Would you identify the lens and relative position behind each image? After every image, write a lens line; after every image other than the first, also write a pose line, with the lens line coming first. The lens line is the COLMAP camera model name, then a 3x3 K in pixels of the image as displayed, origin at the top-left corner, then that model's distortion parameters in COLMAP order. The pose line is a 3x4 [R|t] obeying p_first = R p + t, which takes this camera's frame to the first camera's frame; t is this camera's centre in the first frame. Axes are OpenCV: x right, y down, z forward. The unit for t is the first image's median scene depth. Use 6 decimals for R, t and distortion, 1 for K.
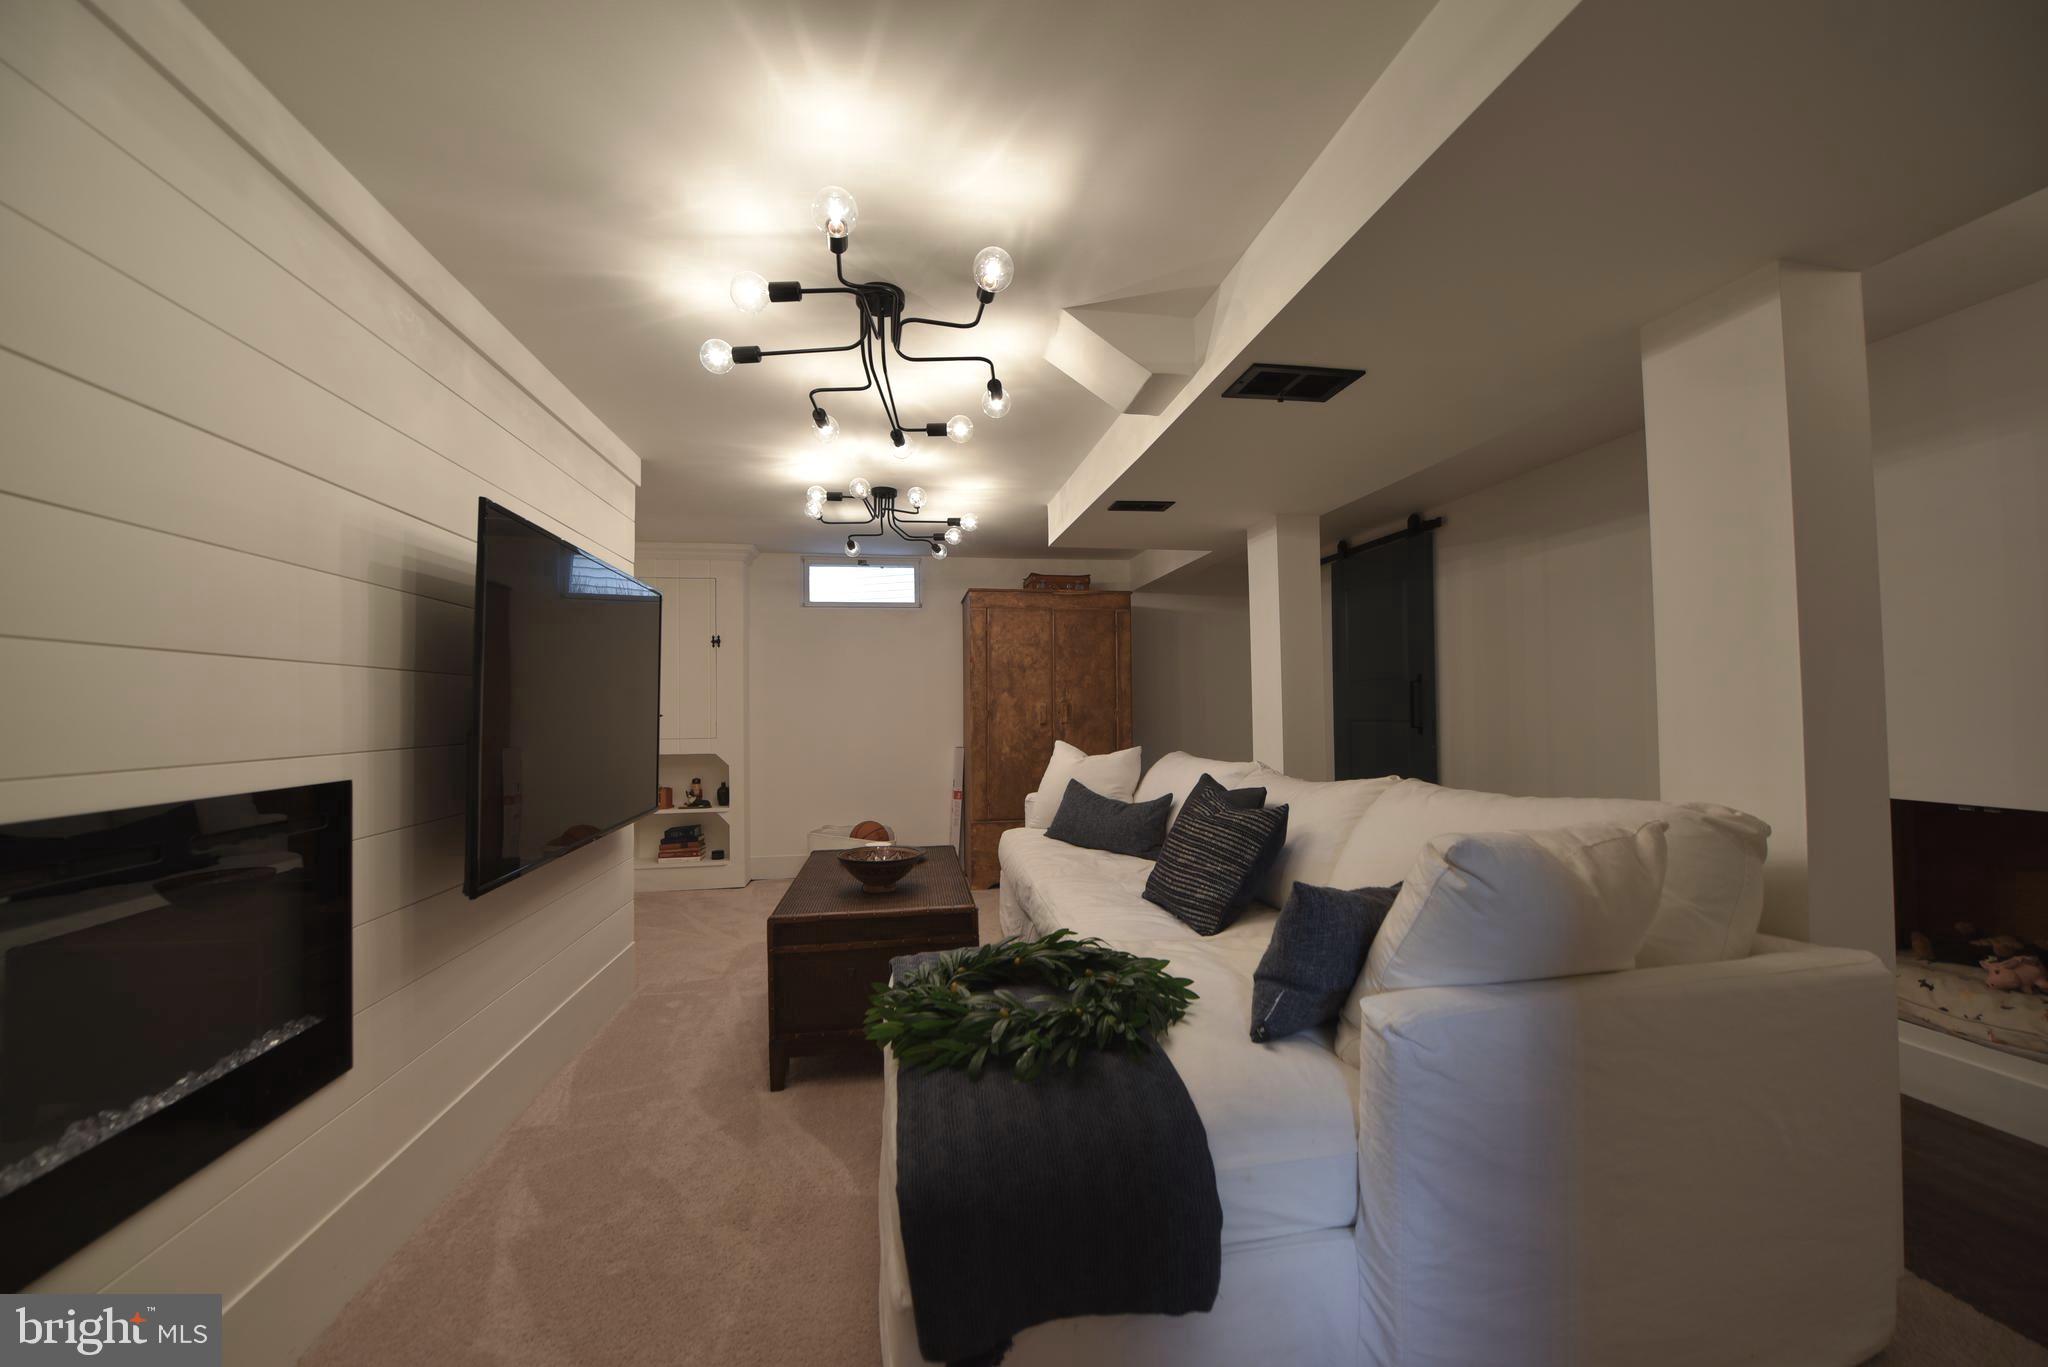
lens RADIAL K [[809.4, 0, 1024.1], [0, 809.4, 682.0], [0, 0, 1]] dist [-0.017116, -0.002360]
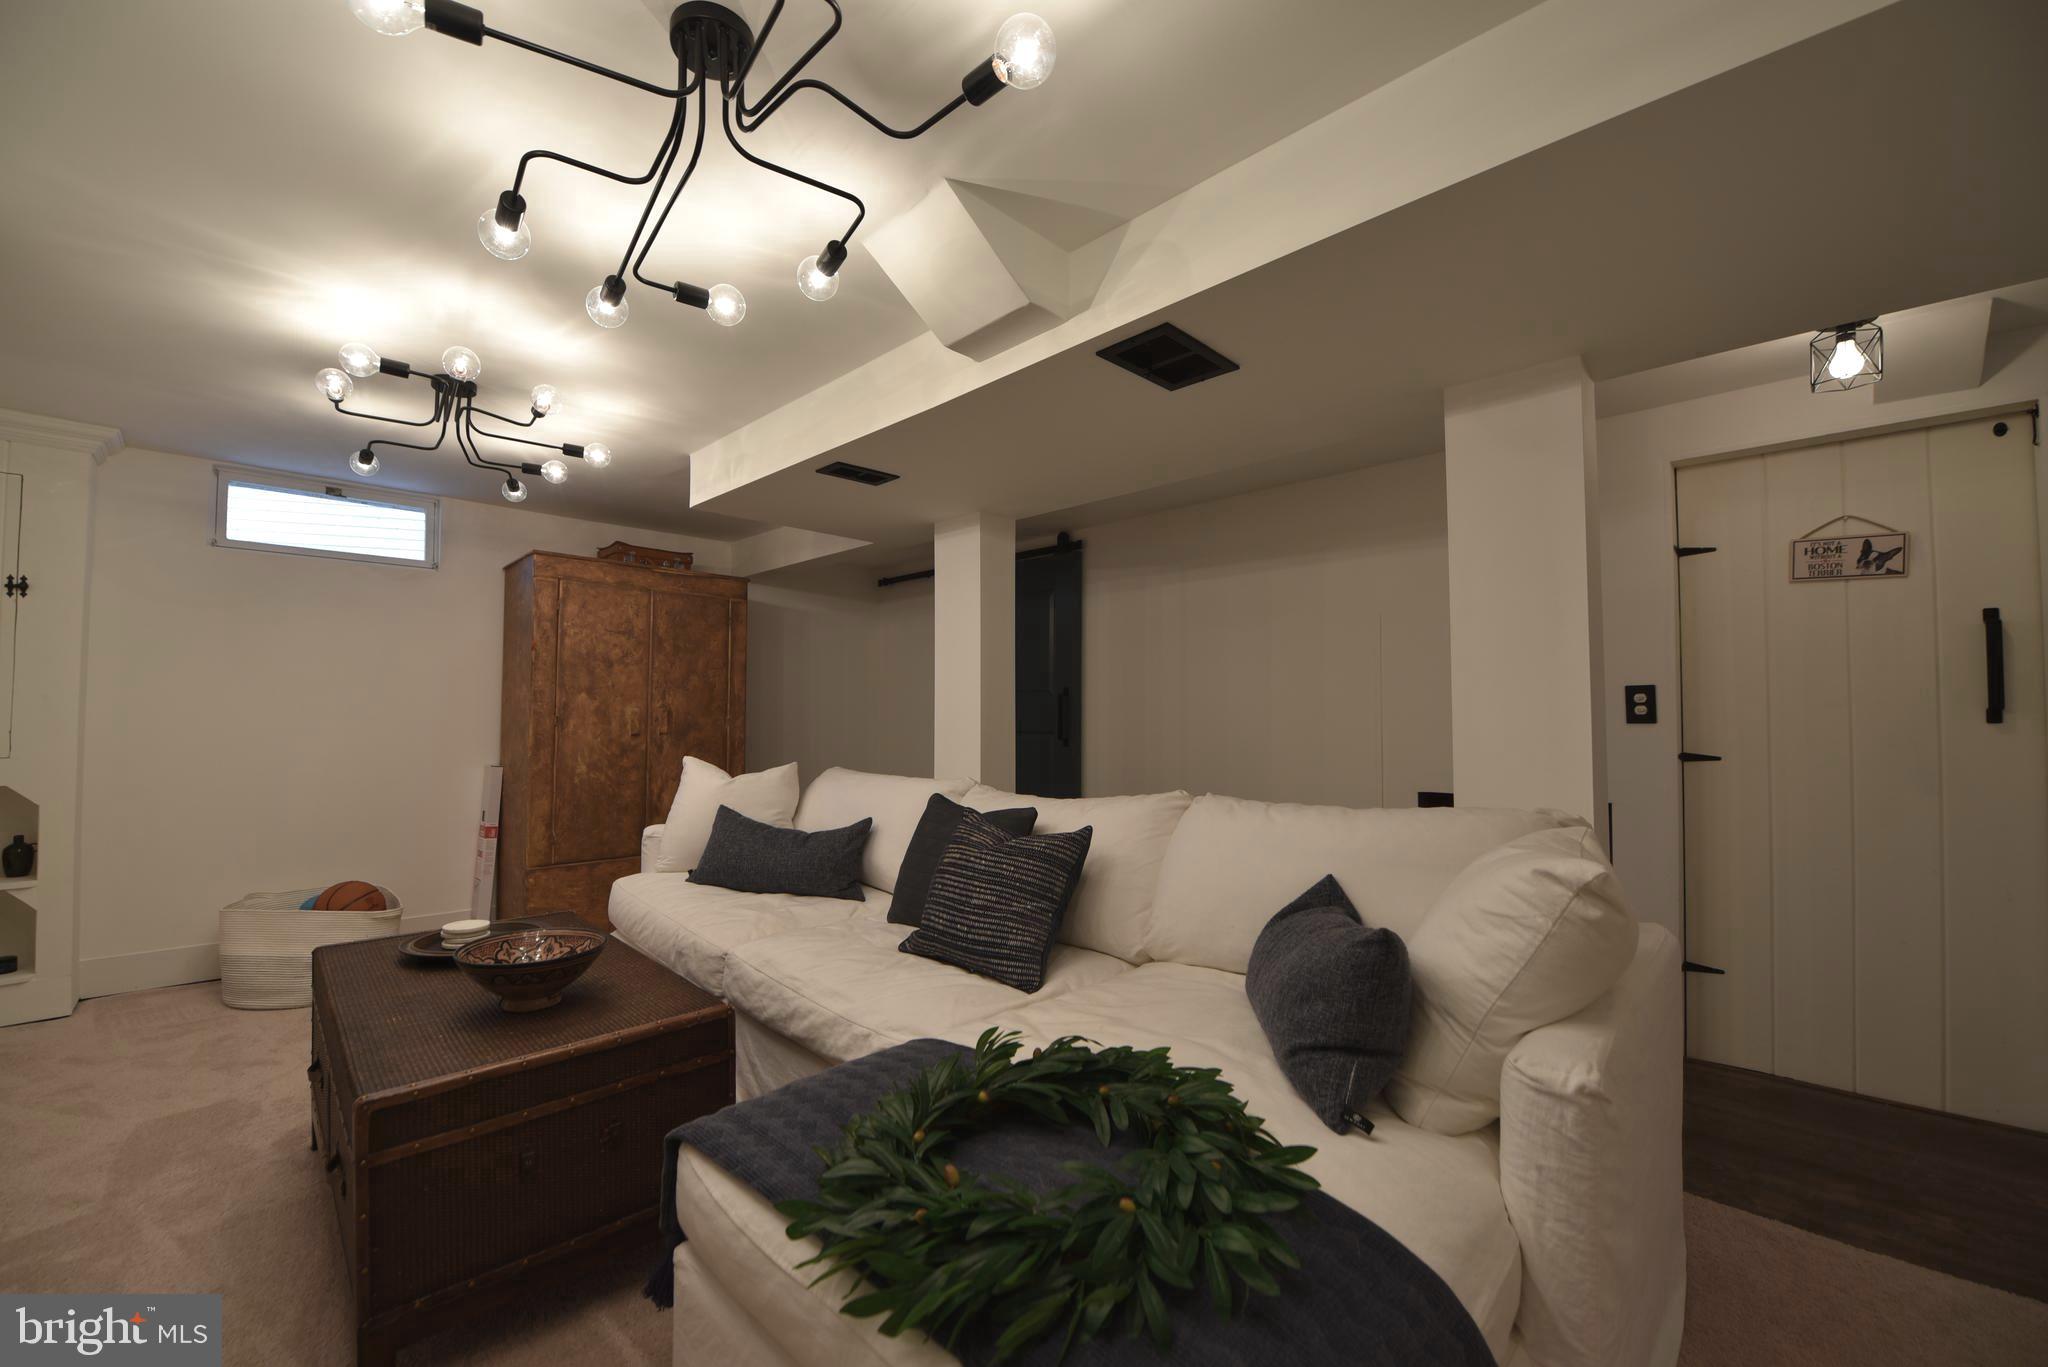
lens RADIAL K [[809.4, 0, 1026.6], [0, 809.4, 683.1], [0, 0, 1]] dist [-0.017116, -0.002360]
pose [[0.811685, 0.037280, 0.582904, -0.156430], [-0.031655, 0.999302, -0.019831, 0.006801], [-0.583237, -0.002356, 0.812299, 0.181651]]
